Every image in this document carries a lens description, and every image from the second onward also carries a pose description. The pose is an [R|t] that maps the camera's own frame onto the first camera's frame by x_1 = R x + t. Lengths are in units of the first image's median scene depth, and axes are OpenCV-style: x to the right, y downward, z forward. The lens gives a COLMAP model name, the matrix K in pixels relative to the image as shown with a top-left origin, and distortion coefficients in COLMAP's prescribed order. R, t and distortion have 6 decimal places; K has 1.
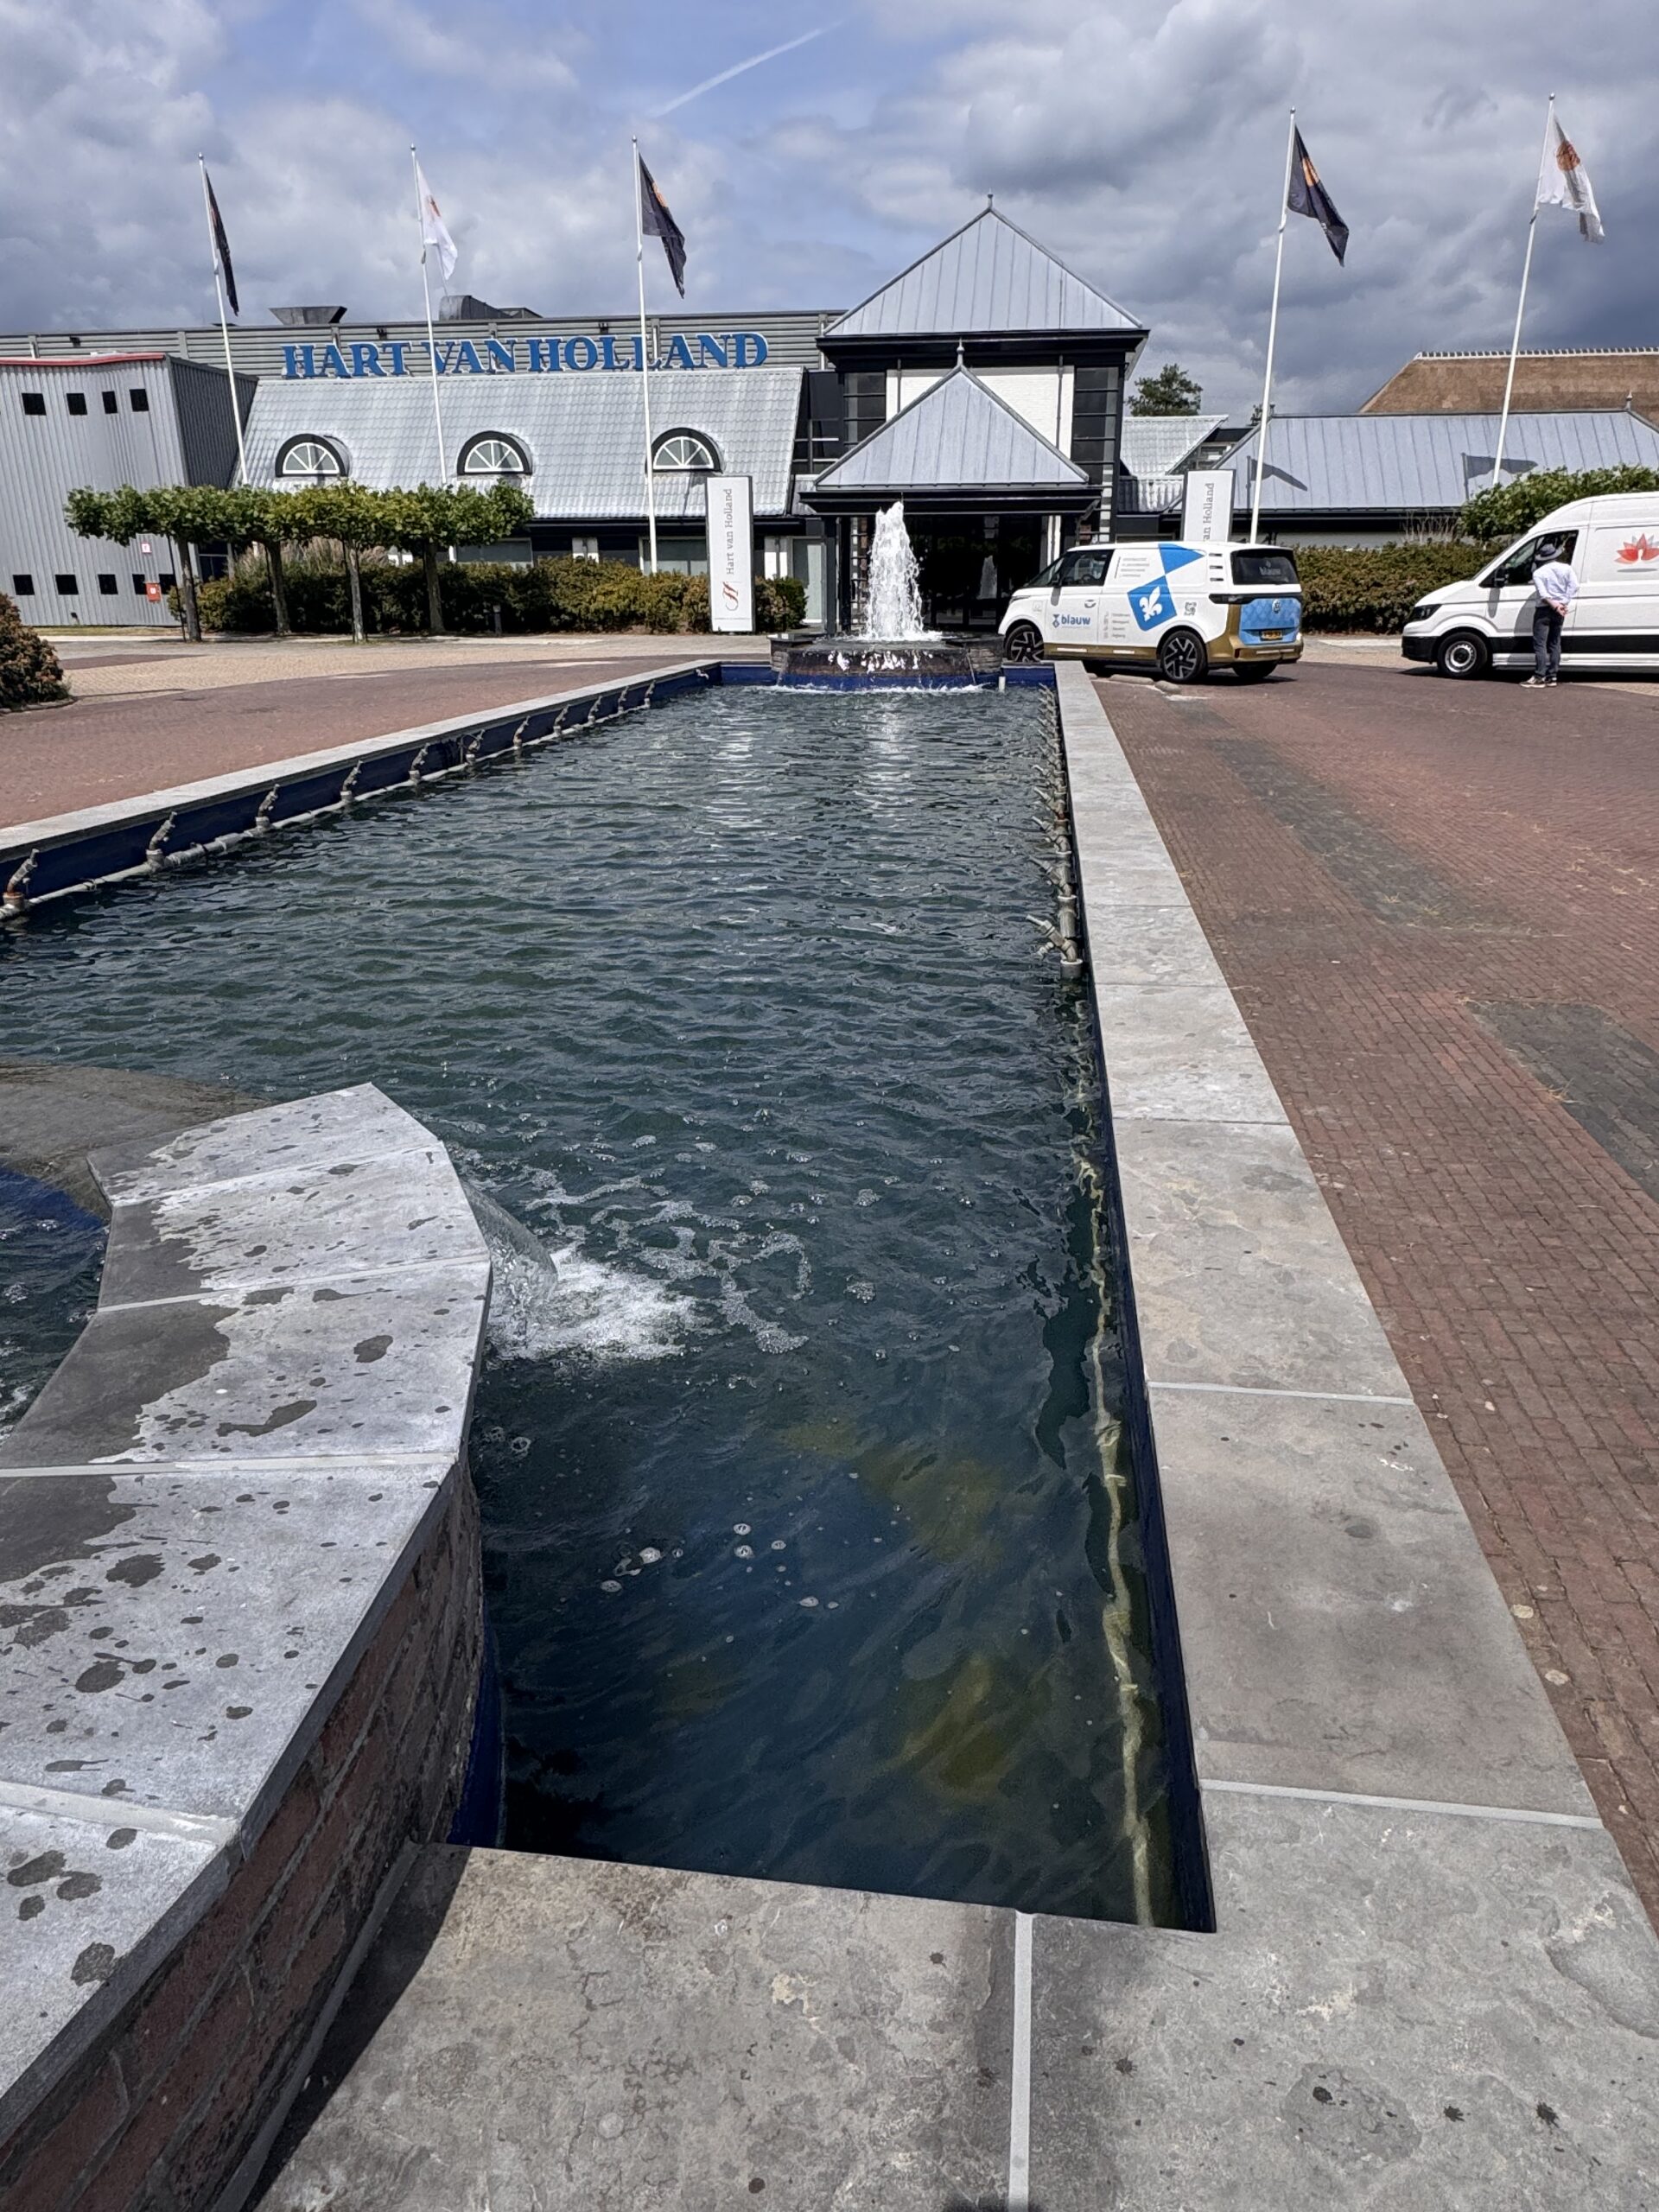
lens RADIAL K [[1421.5, 0, 816.7], [0, 1421.5, 1115.3], [0, 0, 1]] dist [-0.013191, 0.008980]
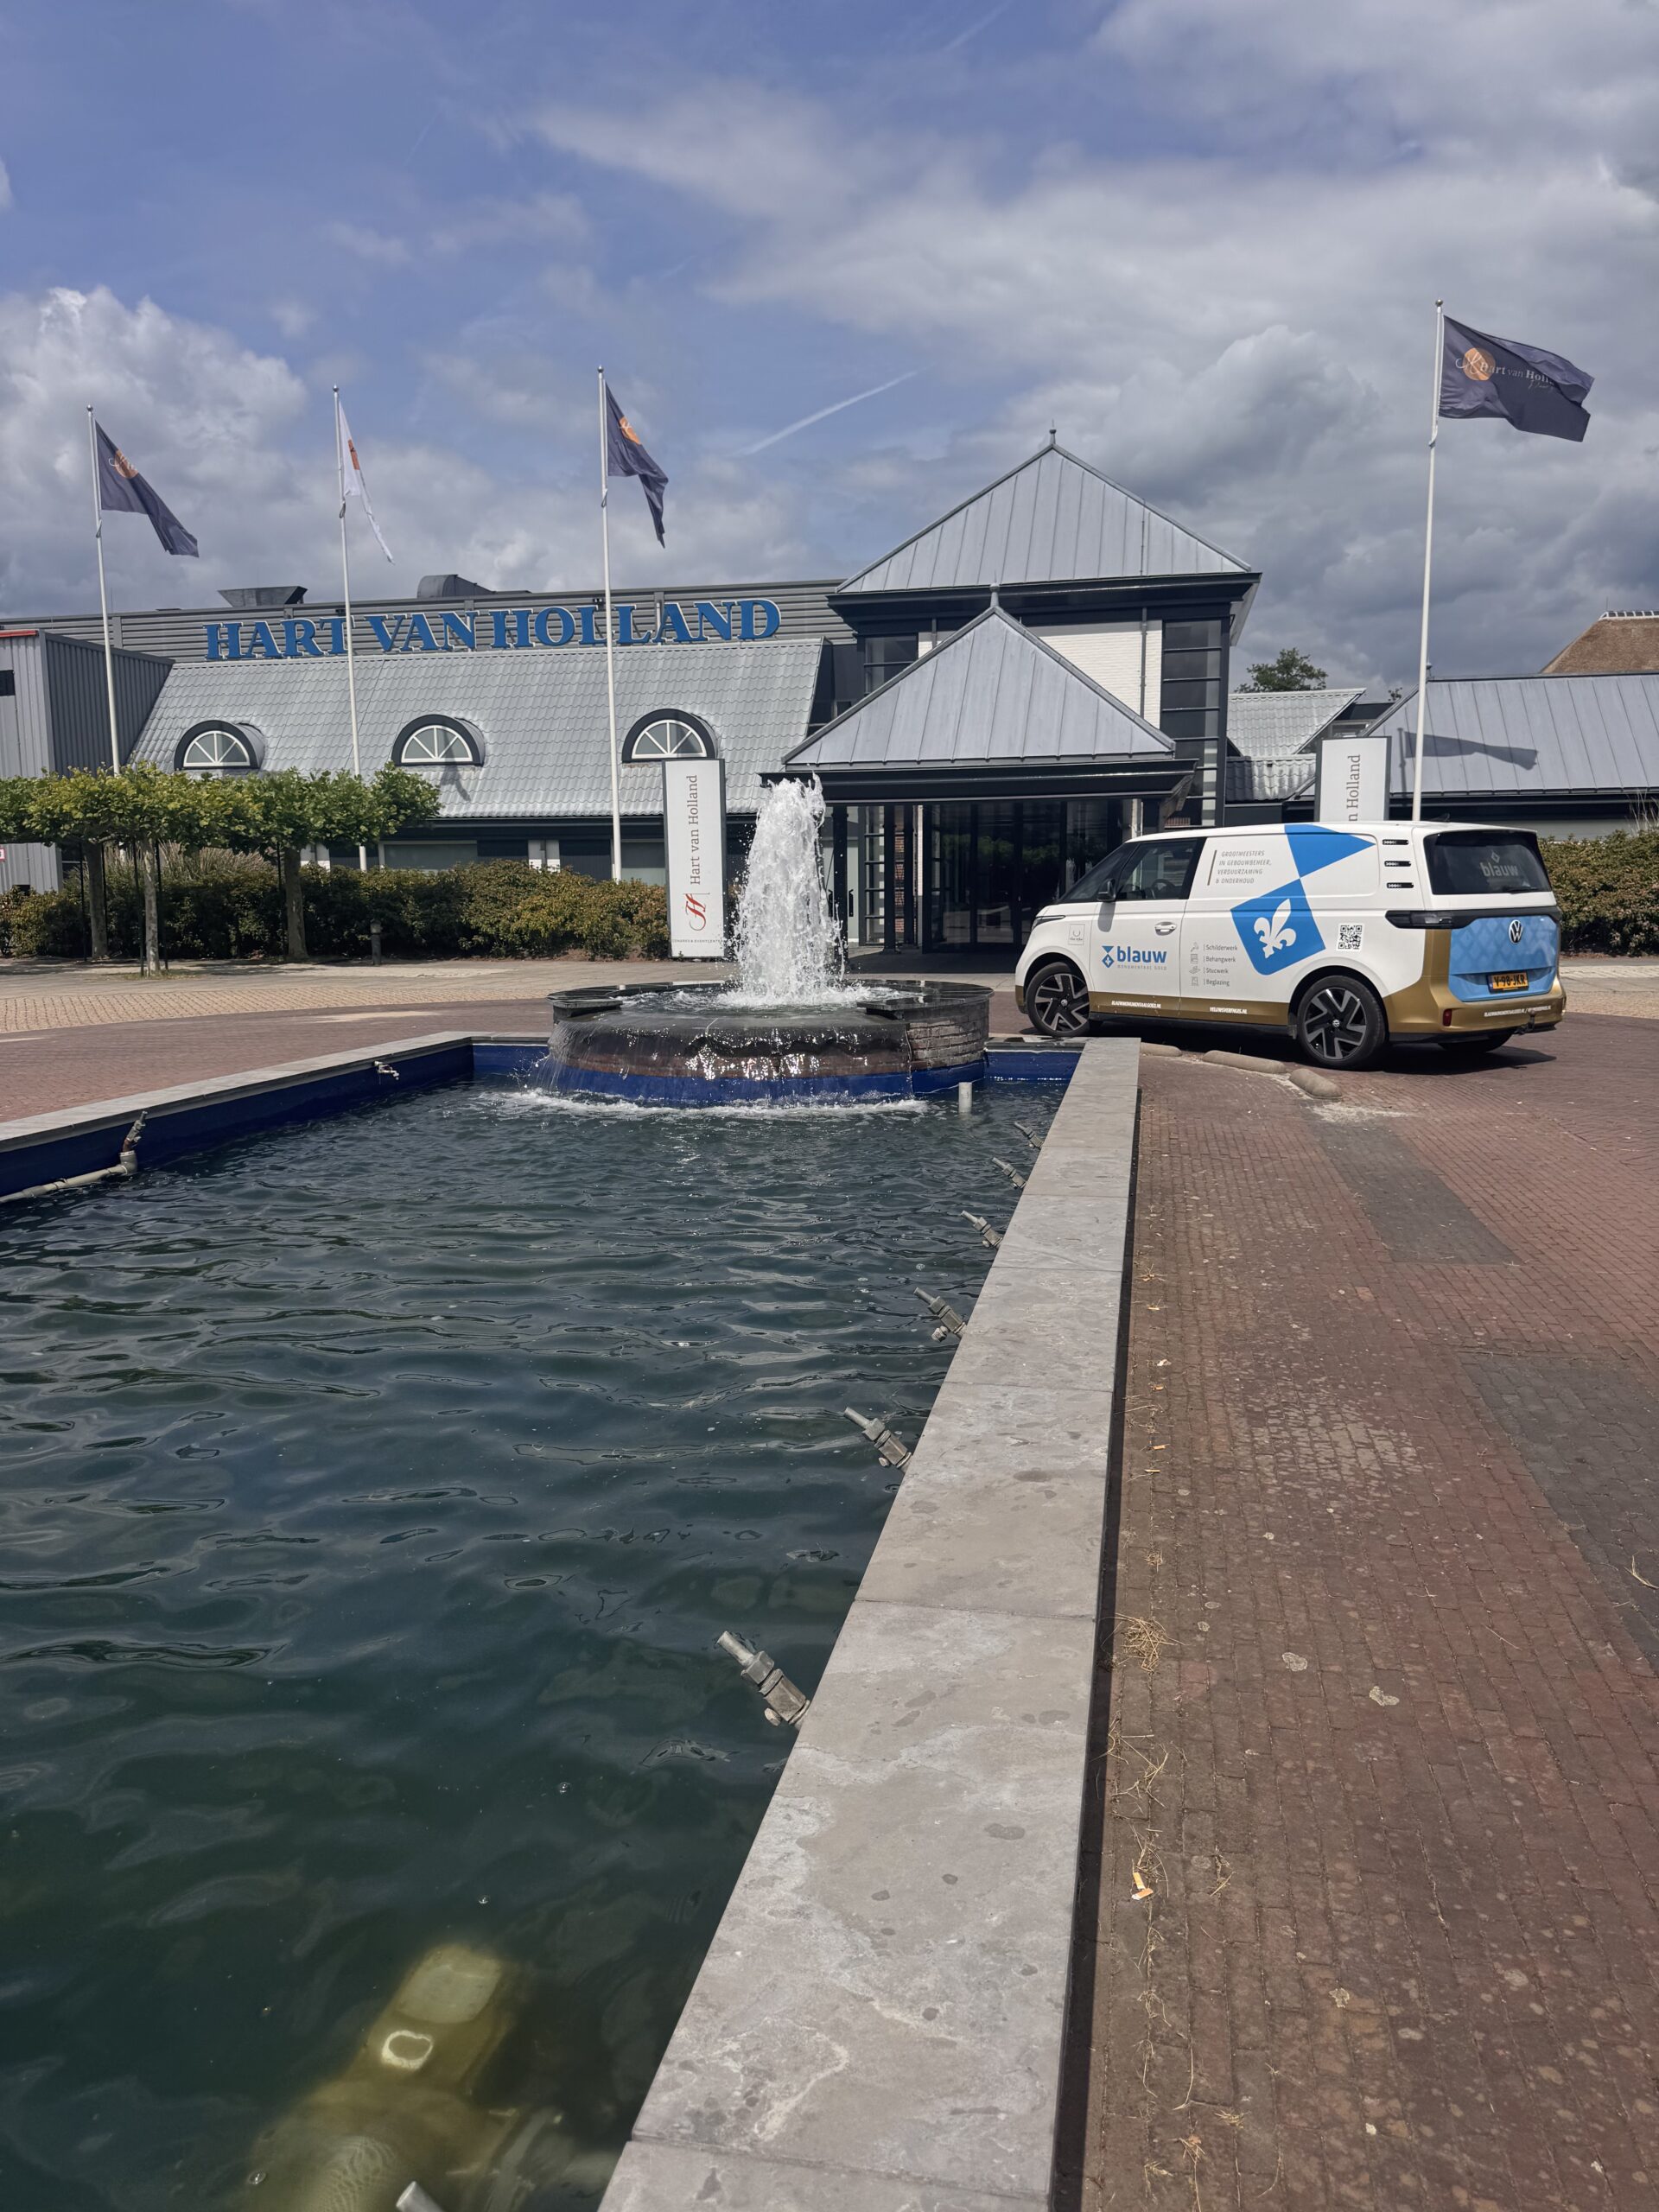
lens RADIAL K [[1574.3, 0, 812.4], [0, 1574.3, 1141.2], [0, 0, 1]] dist [0.059770, -0.075389]
pose [[0.997950, 0.003700, -0.063898, 0.050467], [-0.016454, 0.979608, -0.200246, -0.081043], [0.061854, 0.200886, 0.977660, 0.213287]]
